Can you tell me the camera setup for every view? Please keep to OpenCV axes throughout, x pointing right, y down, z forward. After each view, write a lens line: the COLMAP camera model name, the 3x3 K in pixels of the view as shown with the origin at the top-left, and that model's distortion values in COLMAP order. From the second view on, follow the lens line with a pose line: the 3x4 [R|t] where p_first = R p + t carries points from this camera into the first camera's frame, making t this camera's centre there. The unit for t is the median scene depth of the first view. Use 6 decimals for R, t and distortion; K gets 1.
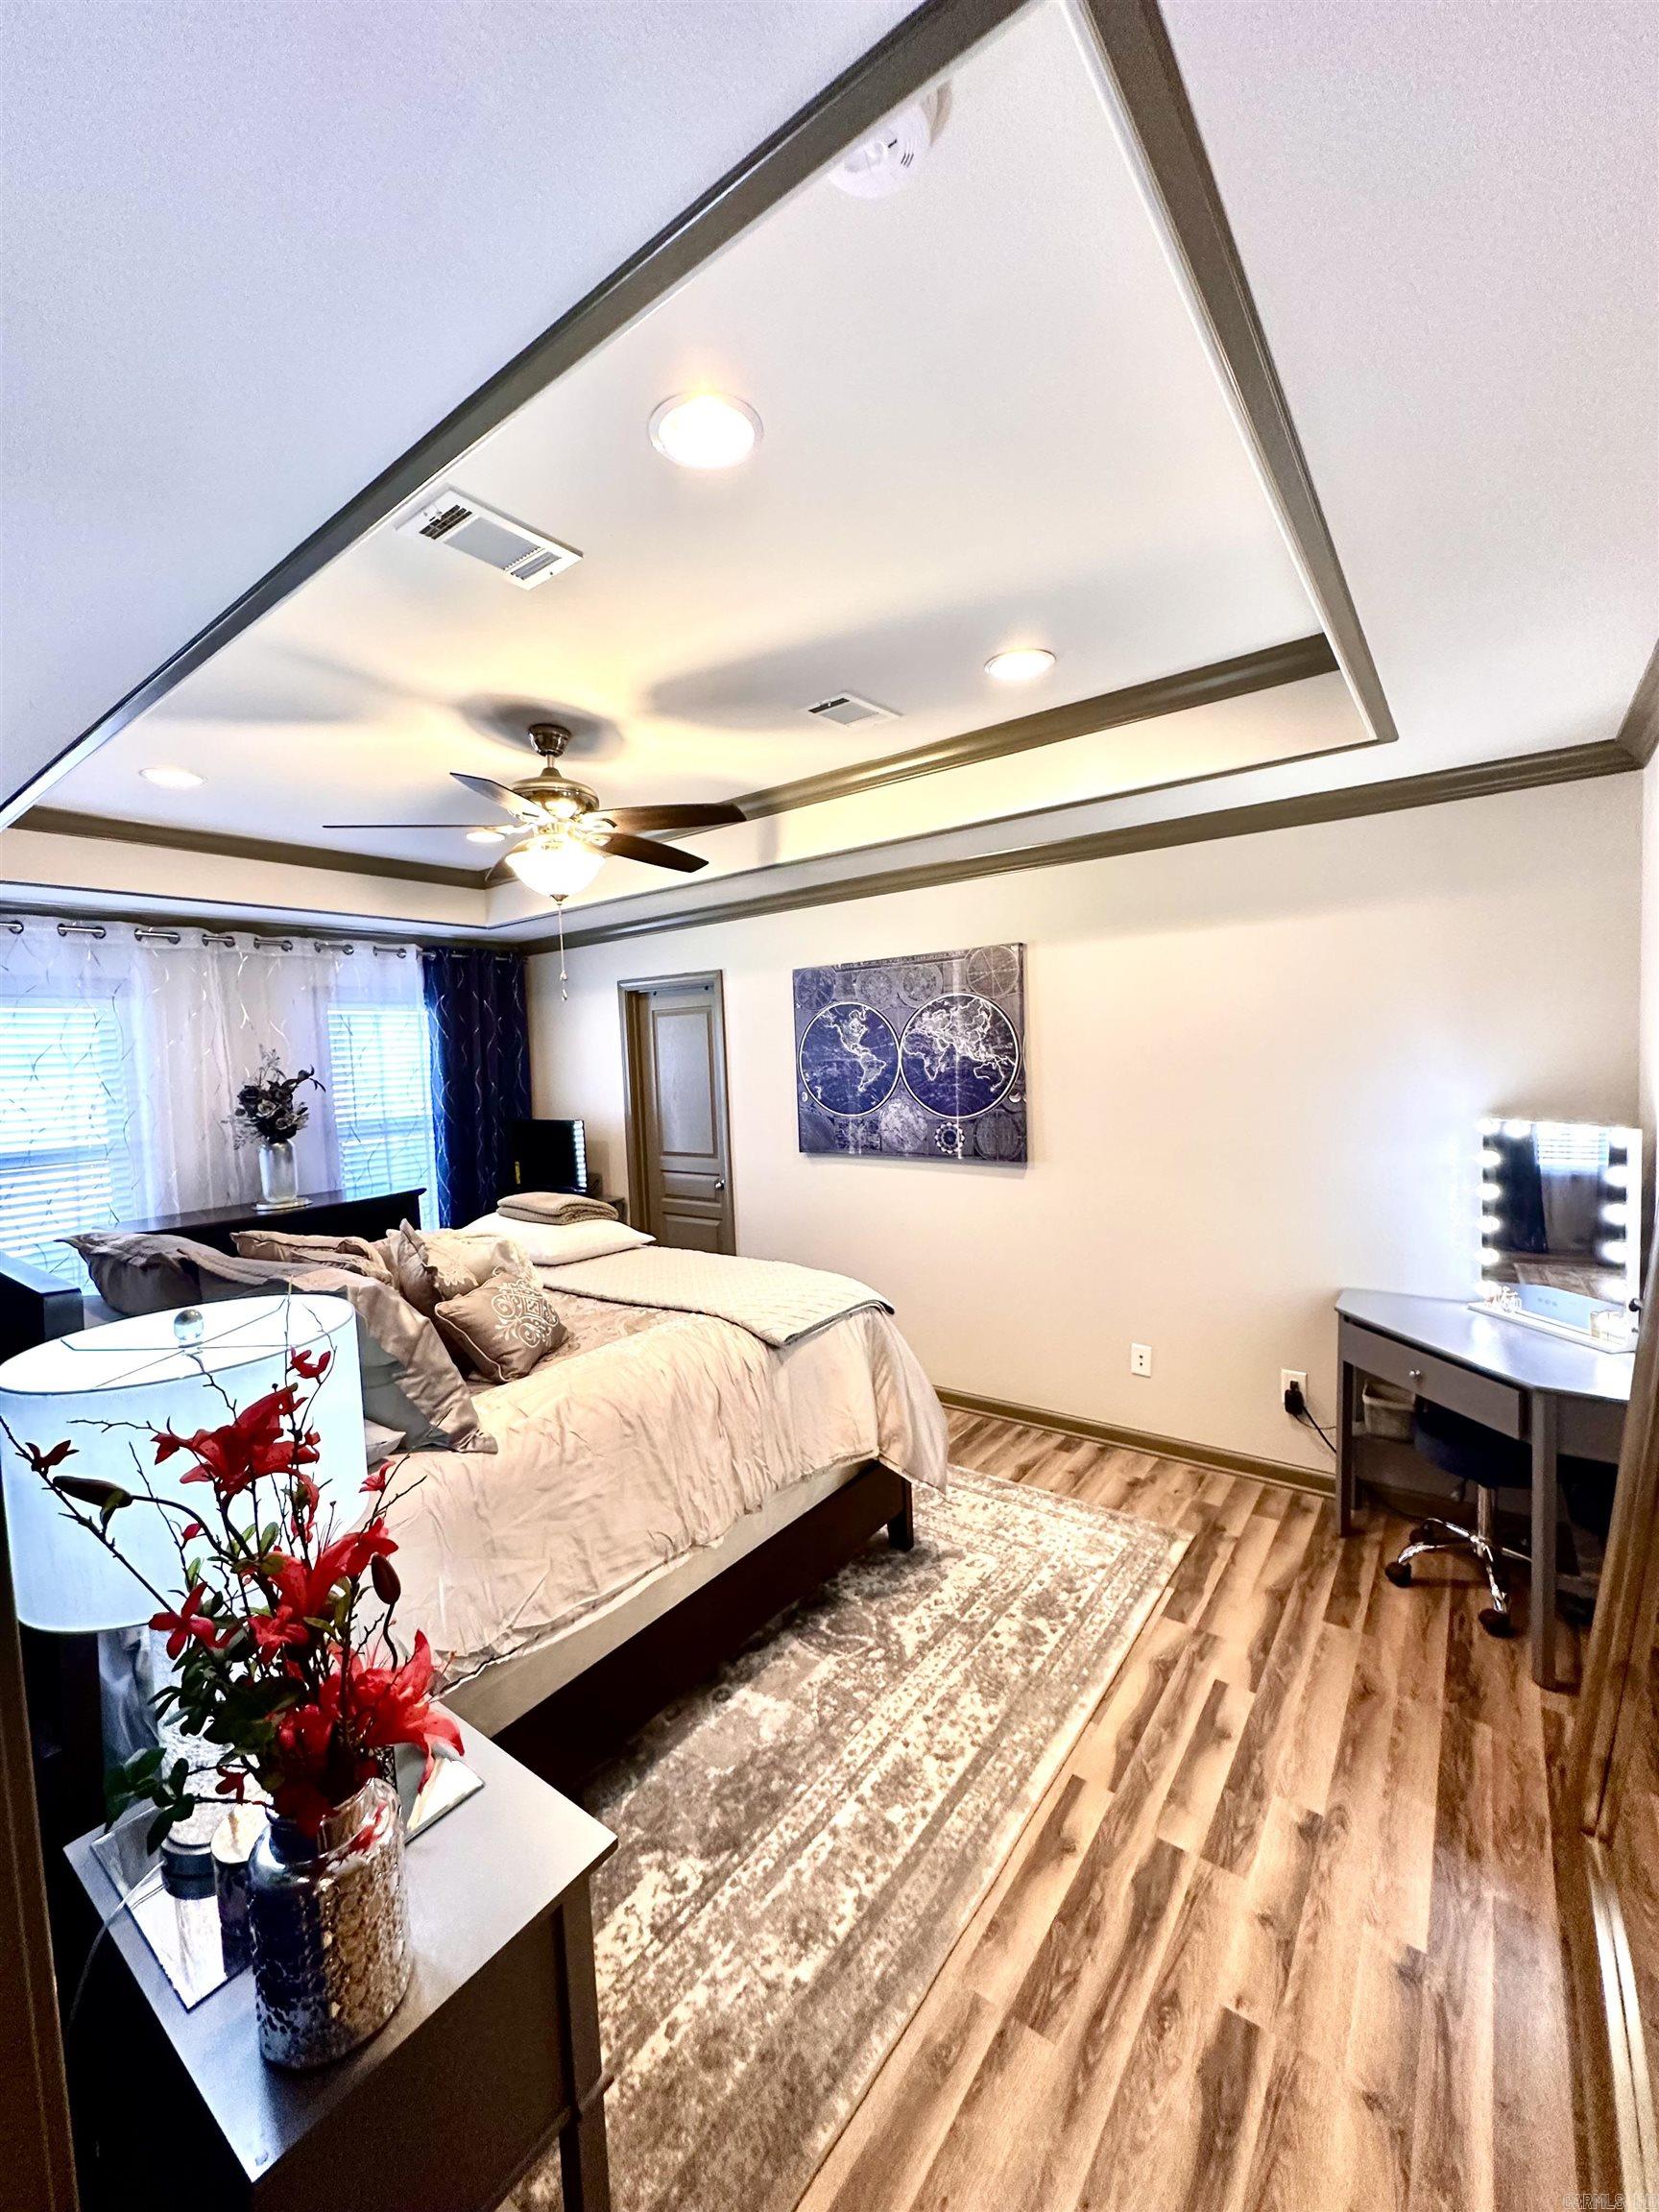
lens RADIAL K [[881.5, 0, 823.2], [0, 881.5, 1101.0], [0, 0, 1]] dist [-0.001352, -0.000063]
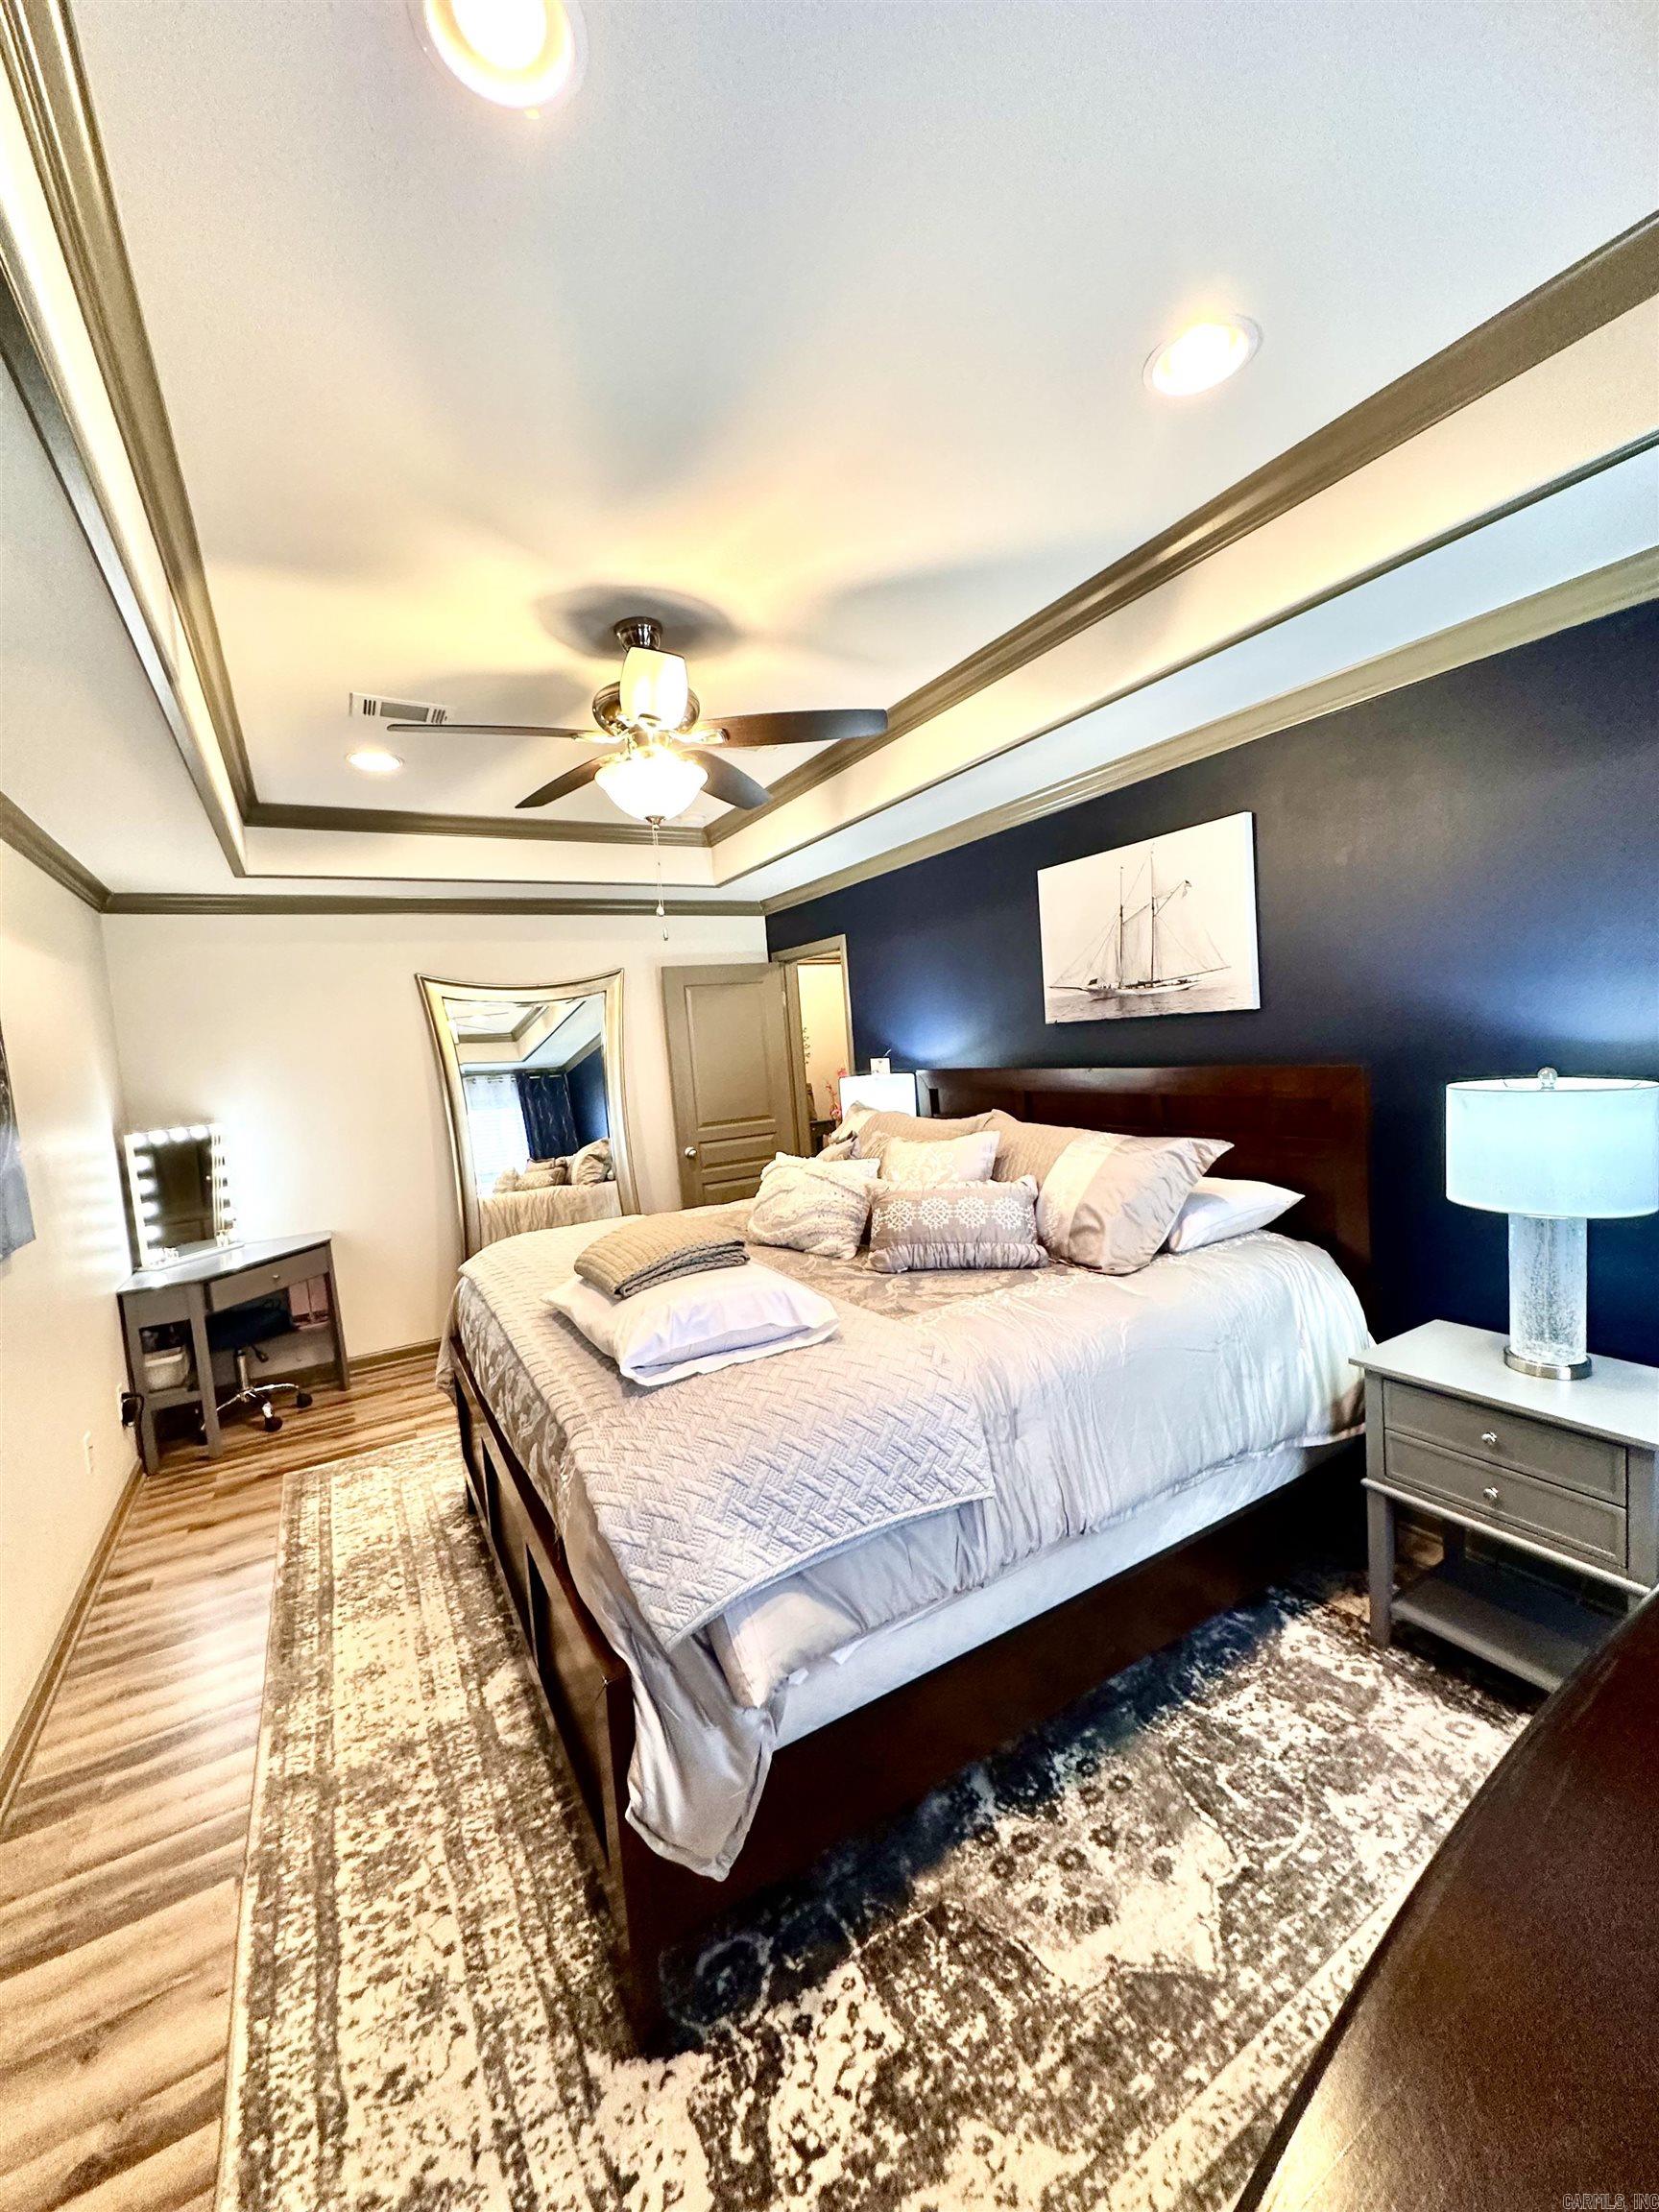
lens RADIAL K [[881.5, 0, 826.5], [0, 881.5, 1108.7], [0, 0, 1]] dist [-0.001352, -0.000063]
pose [[-0.916855, 0.072561, 0.392570, -0.726272], [0.126022, 0.985669, 0.112140, -0.040227], [-0.378807, 0.152288, -0.912860, 1.657633]]
